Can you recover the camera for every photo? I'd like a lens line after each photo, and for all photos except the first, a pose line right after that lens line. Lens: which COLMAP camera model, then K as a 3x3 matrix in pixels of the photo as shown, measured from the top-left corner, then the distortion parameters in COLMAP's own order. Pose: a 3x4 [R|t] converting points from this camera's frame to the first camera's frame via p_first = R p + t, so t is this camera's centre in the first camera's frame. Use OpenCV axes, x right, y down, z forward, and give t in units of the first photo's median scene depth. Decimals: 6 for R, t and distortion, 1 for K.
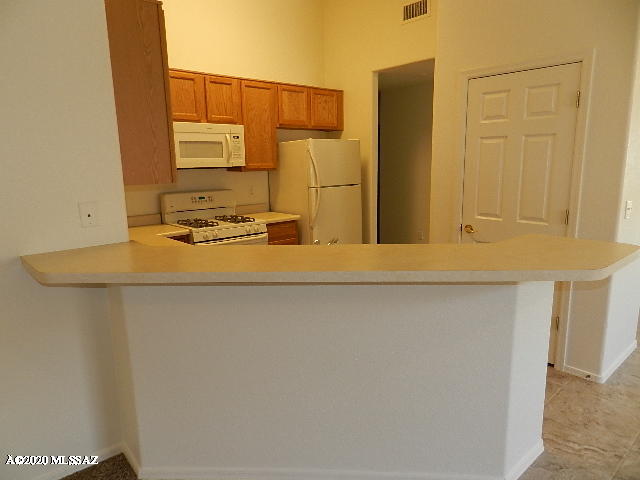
lens RADIAL K [[430.4, 0, 318.8], [0, 430.4, 241.5], [0, 0, 1]] dist [0.008862, -0.003010]
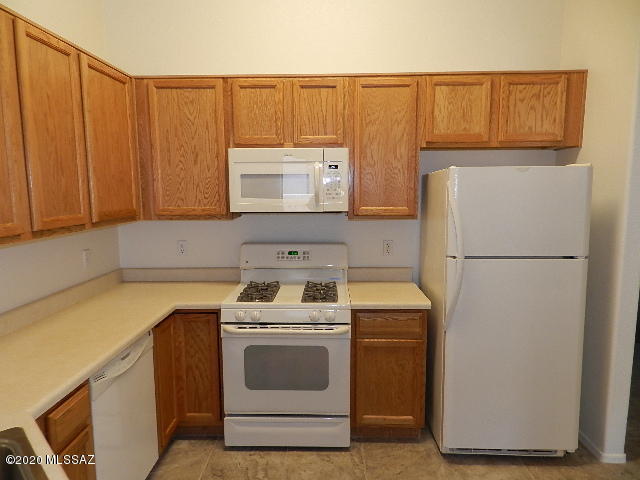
lens RADIAL K [[430.4, 0, 322.3], [0, 430.4, 237.5], [0, 0, 1]] dist [0.008862, -0.003010]
pose [[0.727336, 0.091312, -0.680180, 0.227748], [-0.135183, 0.990753, -0.011549, -0.119422], [0.672836, 0.100348, 0.732954, 0.494102]]
